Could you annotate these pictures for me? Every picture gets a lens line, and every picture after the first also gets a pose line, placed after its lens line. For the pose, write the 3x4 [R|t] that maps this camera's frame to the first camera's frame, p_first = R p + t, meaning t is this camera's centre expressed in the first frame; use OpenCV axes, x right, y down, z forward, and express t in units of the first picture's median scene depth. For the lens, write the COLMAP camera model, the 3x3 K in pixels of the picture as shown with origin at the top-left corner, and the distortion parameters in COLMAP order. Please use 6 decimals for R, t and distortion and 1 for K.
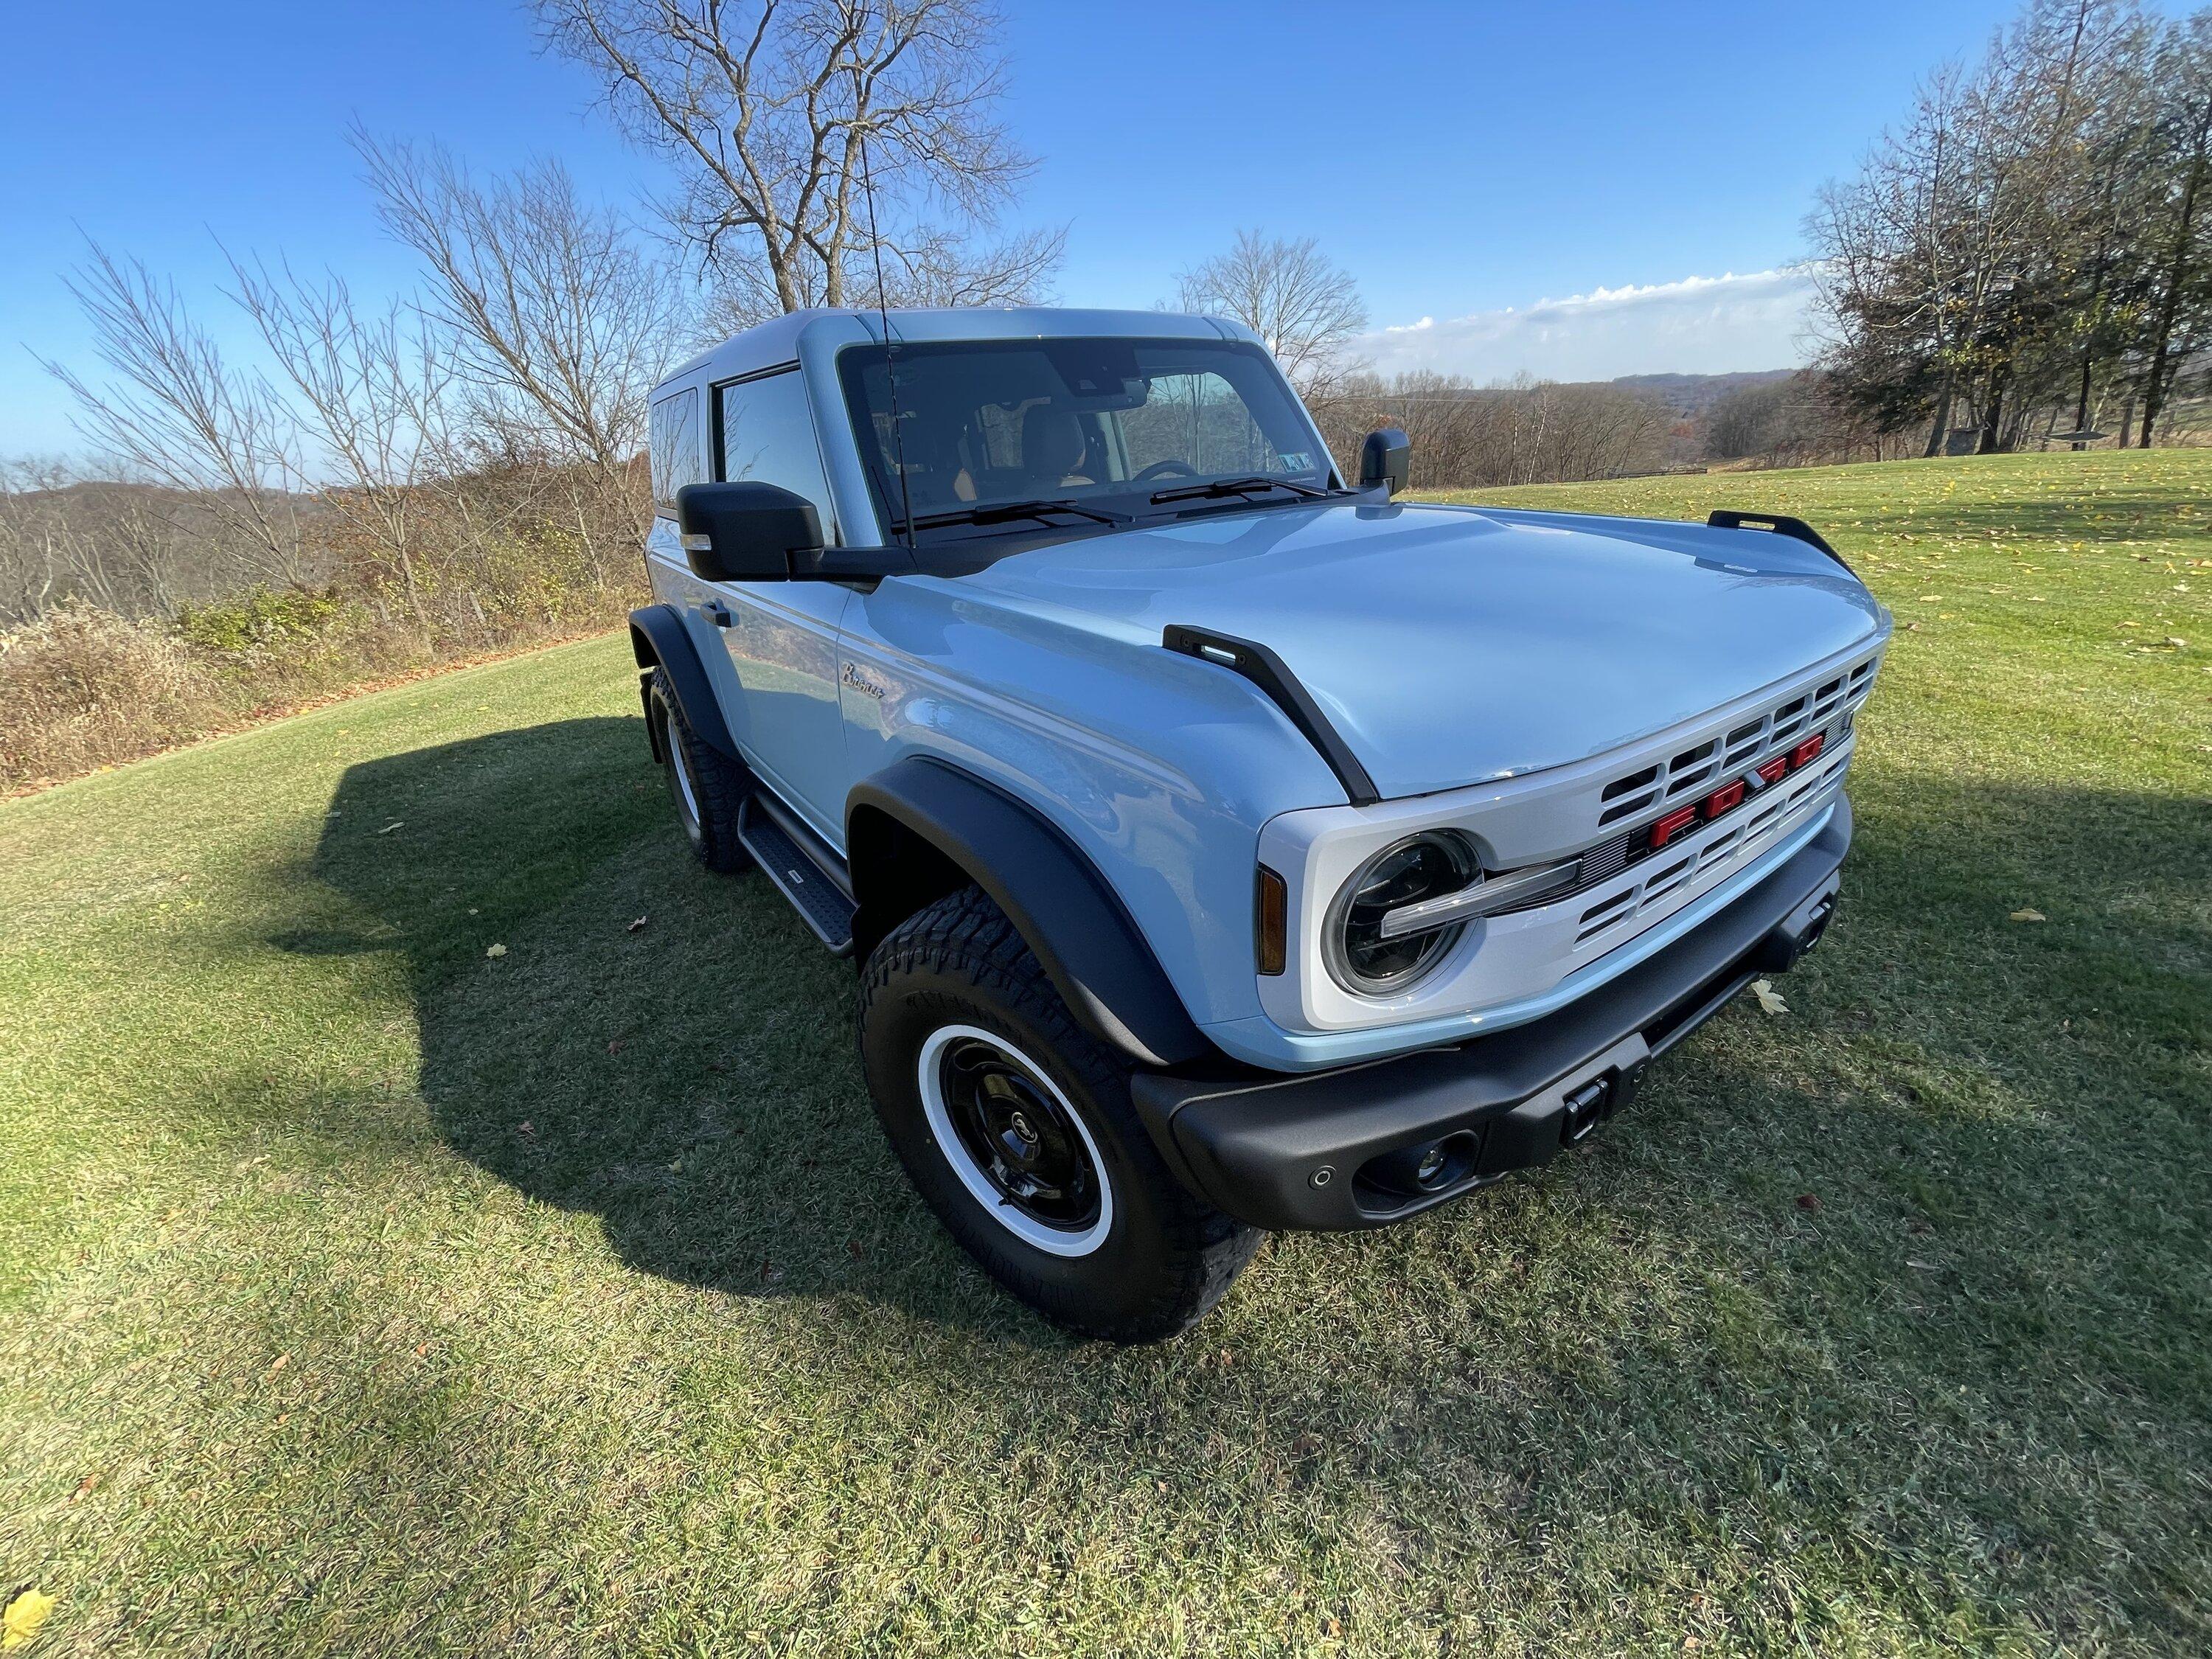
lens RADIAL K [[891.0, 0, 1106.1], [0, 891.0, 826.0], [0, 0, 1]] dist [-0.004187, 0.000217]
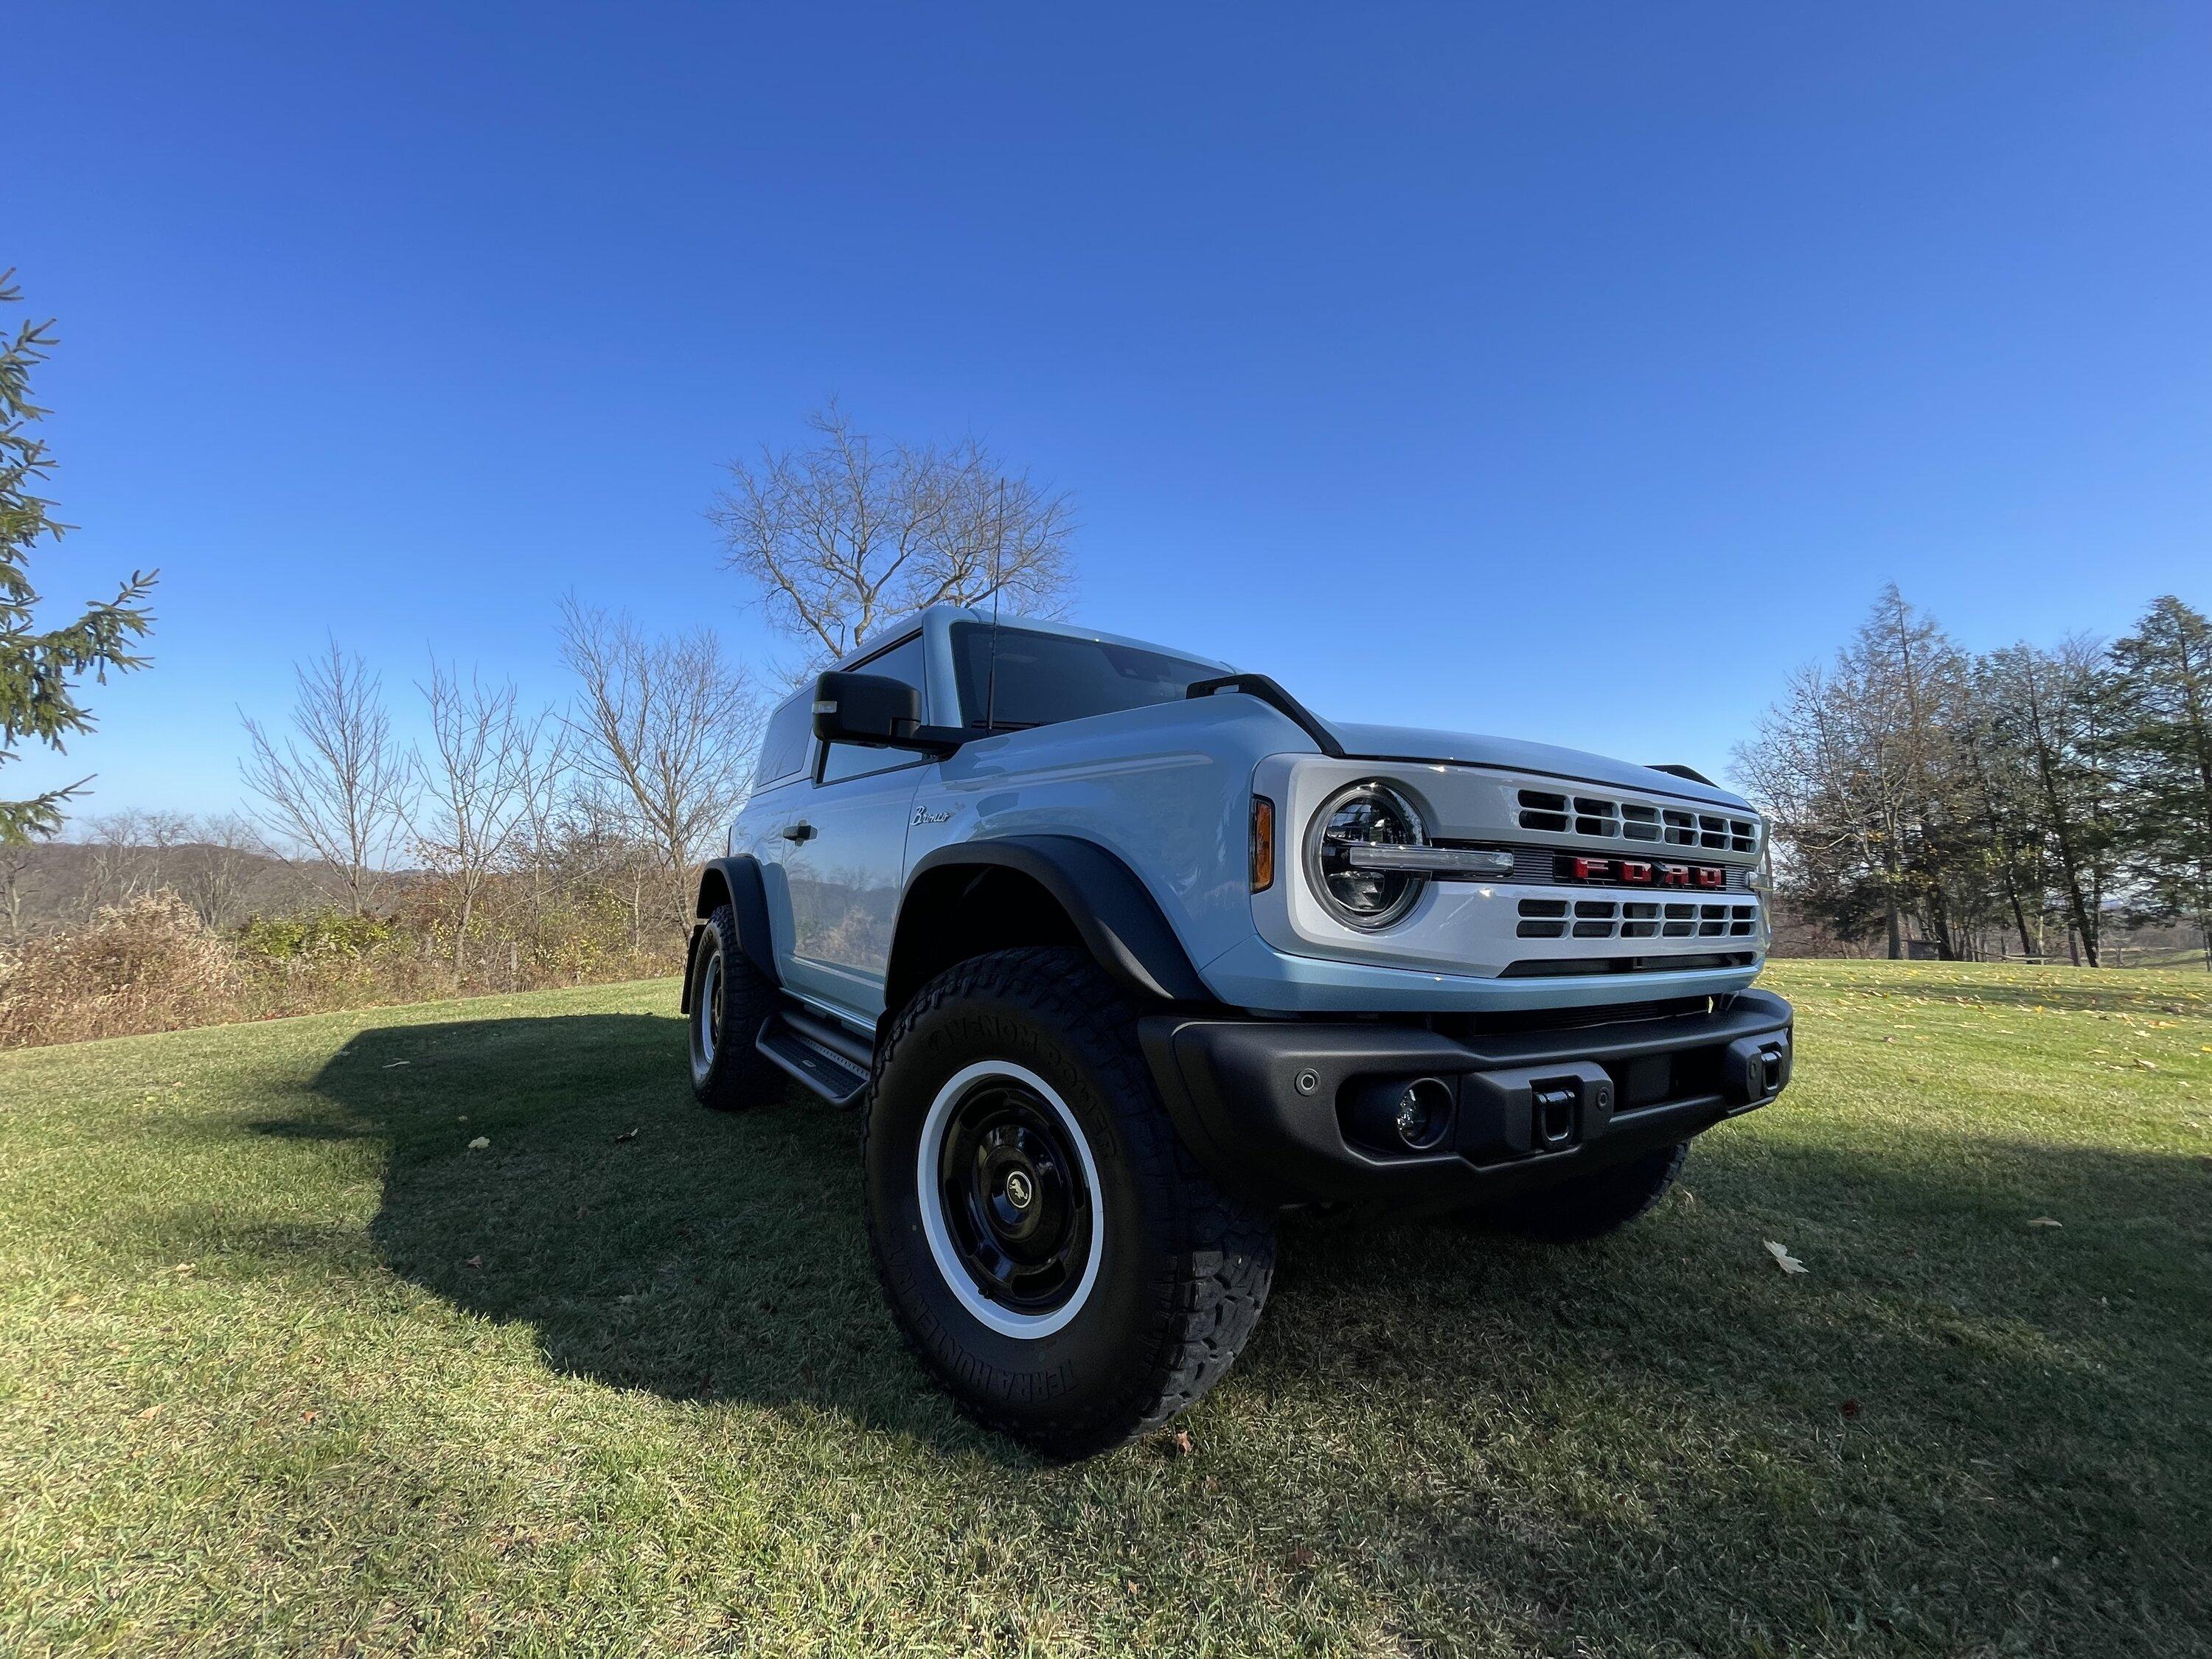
lens RADIAL K [[891.0, 0, 1106.1], [0, 891.0, 826.0], [0, 0, 1]] dist [-0.004187, 0.000217]
pose [[0.995762, 0.087930, -0.026943, -0.001491], [-0.090341, 0.880436, -0.465480, 0.225895], [-0.017208, 0.465941, 0.884648, -0.042105]]
